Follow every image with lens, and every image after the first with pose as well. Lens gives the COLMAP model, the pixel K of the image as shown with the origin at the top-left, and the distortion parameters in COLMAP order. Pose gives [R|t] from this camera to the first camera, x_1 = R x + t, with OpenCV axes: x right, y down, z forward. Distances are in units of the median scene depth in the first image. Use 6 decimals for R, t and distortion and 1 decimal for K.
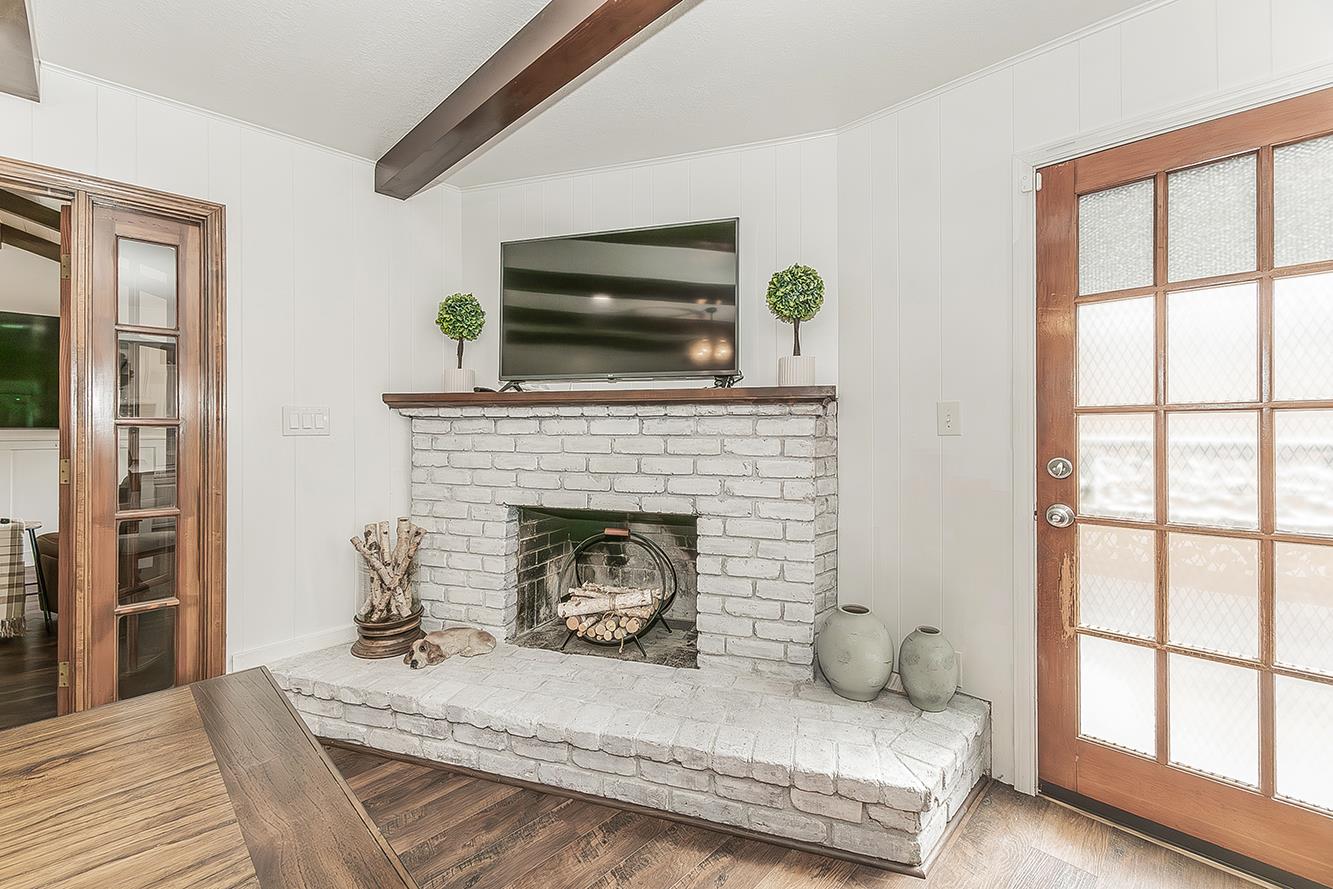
lens RADIAL K [[559.1, 0, 691.4], [0, 559.1, 433.7], [0, 0, 1]] dist [0.001503, 0.000080]
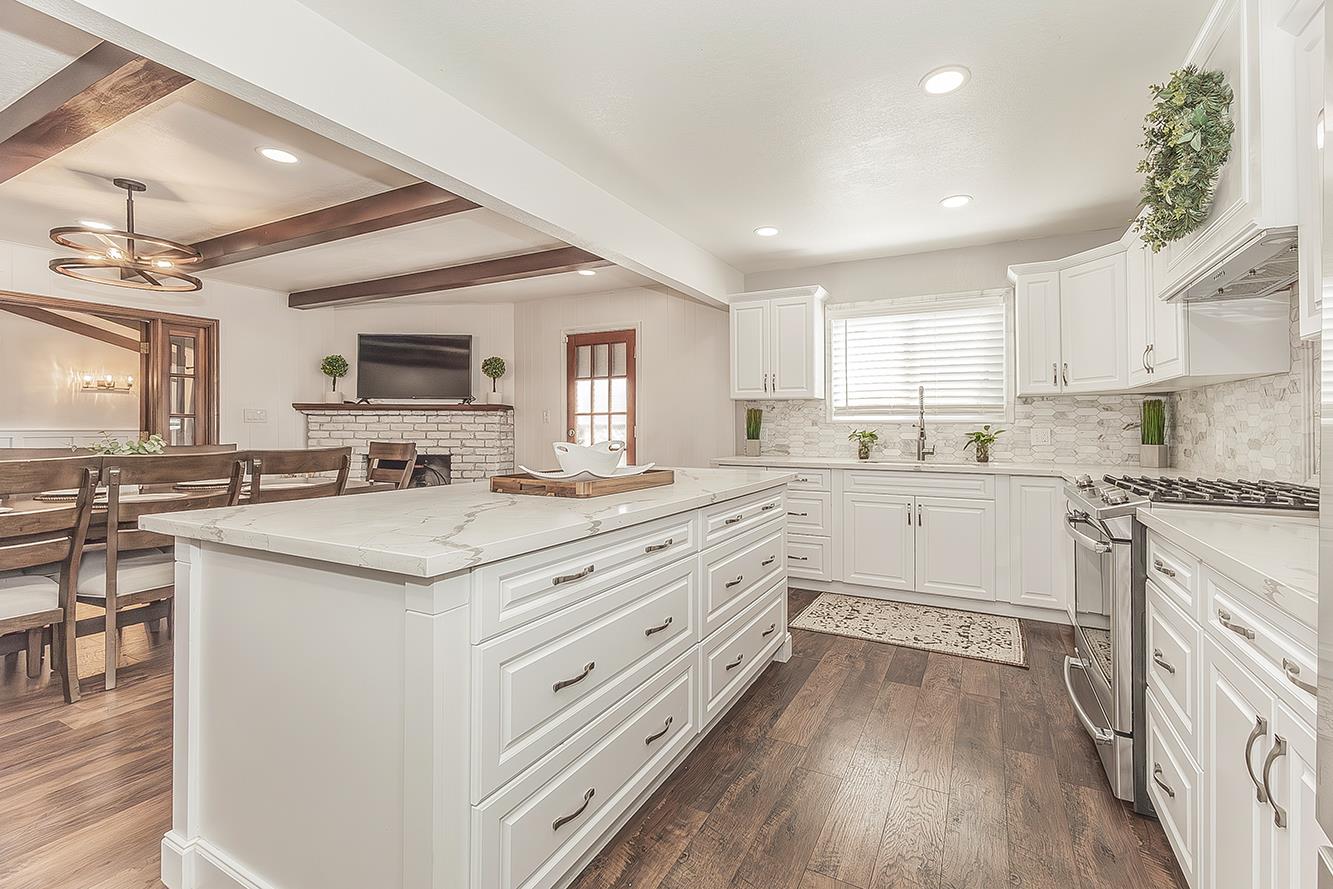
lens RADIAL K [[559.3, 0, 717.1], [0, 559.3, 421.0], [0, 0, 1]] dist [0.010339, -0.000053]
pose [[0.955965, 0.001869, 0.293476, 0.410826], [0.002806, 0.999876, -0.015509, 0.036730], [-0.293468, 0.015650, 0.955841, -1.741587]]
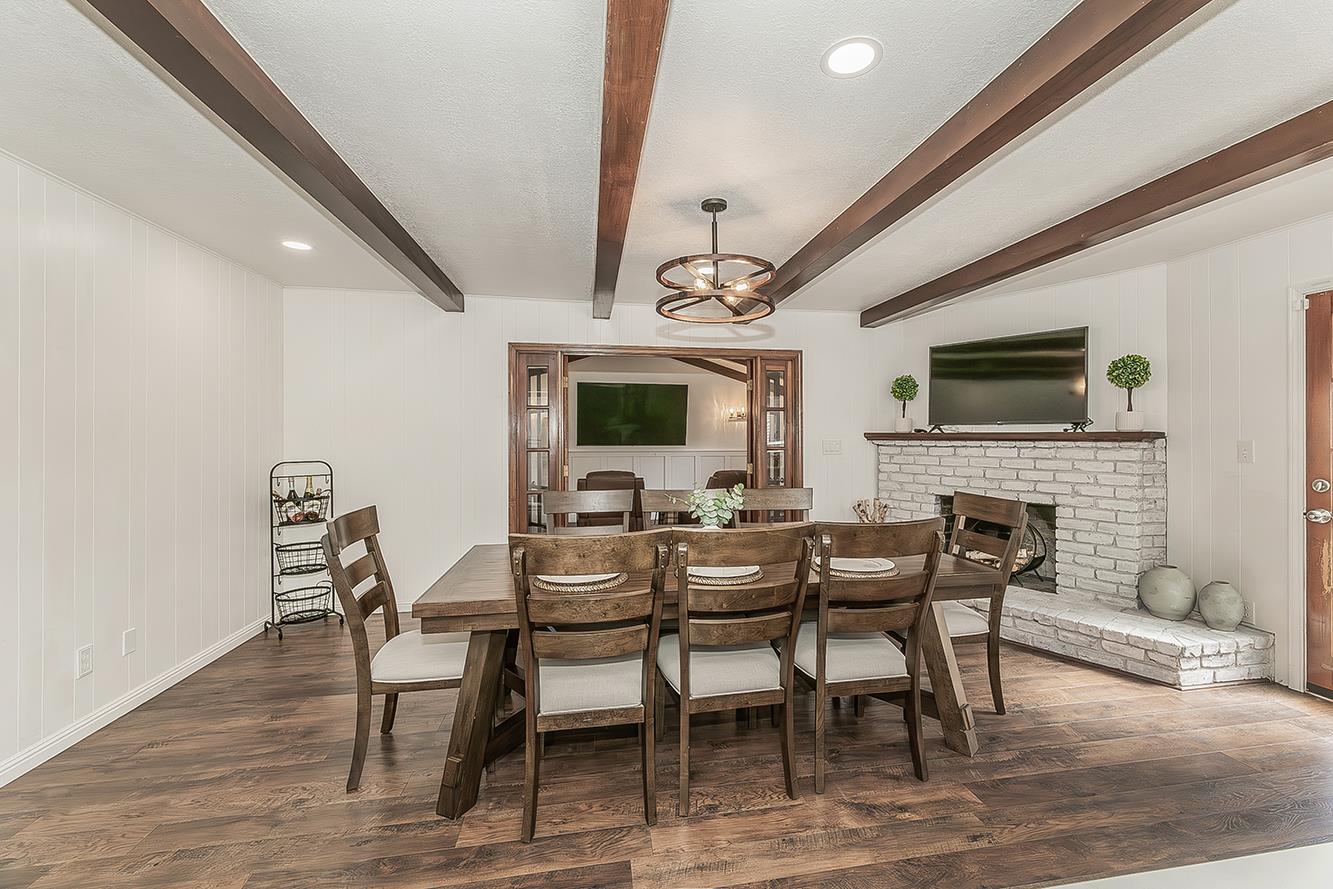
lens RADIAL K [[583.5, 0, 693.8], [0, 583.5, 438.1], [0, 0, 1]] dist [0.024610, 0.000055]
pose [[0.808180, -0.001639, -0.588933, 0.177015], [-0.003303, 0.999968, -0.007314, -0.043447], [0.588926, 0.007856, 0.808149, -1.117505]]
